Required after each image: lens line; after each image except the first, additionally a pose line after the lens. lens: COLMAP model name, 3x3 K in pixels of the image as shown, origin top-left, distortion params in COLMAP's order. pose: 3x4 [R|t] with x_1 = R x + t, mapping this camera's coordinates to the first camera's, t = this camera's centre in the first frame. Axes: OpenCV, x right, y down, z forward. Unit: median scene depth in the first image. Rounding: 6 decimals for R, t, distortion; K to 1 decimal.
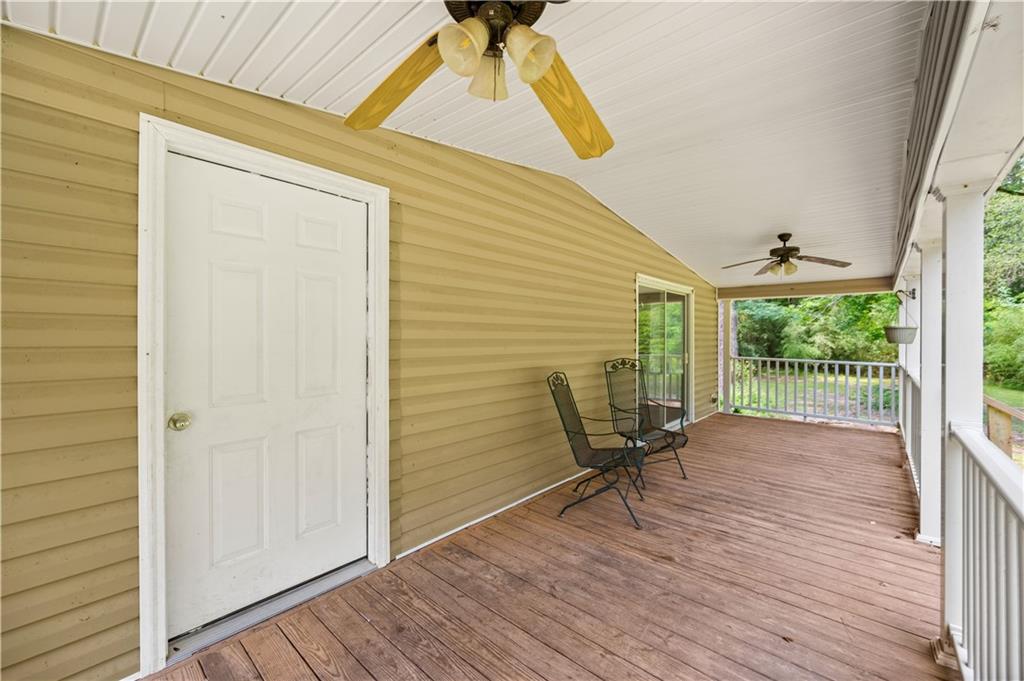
lens RADIAL K [[411.8, 0, 513.9], [0, 411.8, 336.6], [0, 0, 1]] dist [-0.000351, -0.000111]
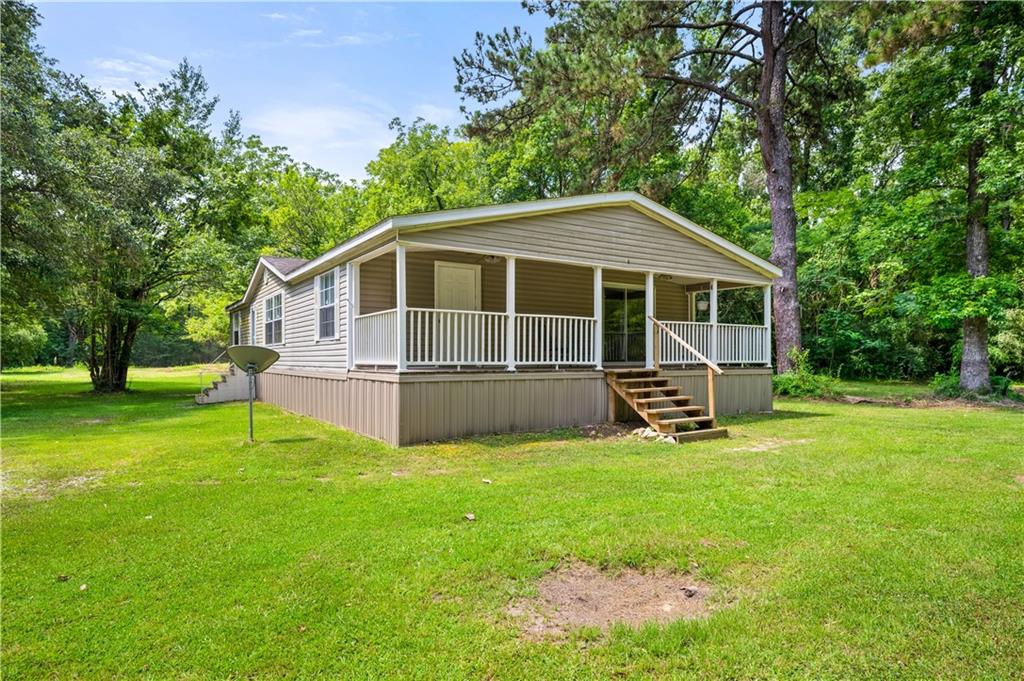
lens RADIAL K [[582.2, 0, 512.7], [0, 582.2, 346.2], [0, 0, 1]] dist [0.000873, 0.000170]
pose [[0.964376, -0.006321, -0.264459, 1.296843], [0.001689, 0.999841, -0.017740, 0.440763], [0.264529, 0.016662, 0.964234, -3.799858]]
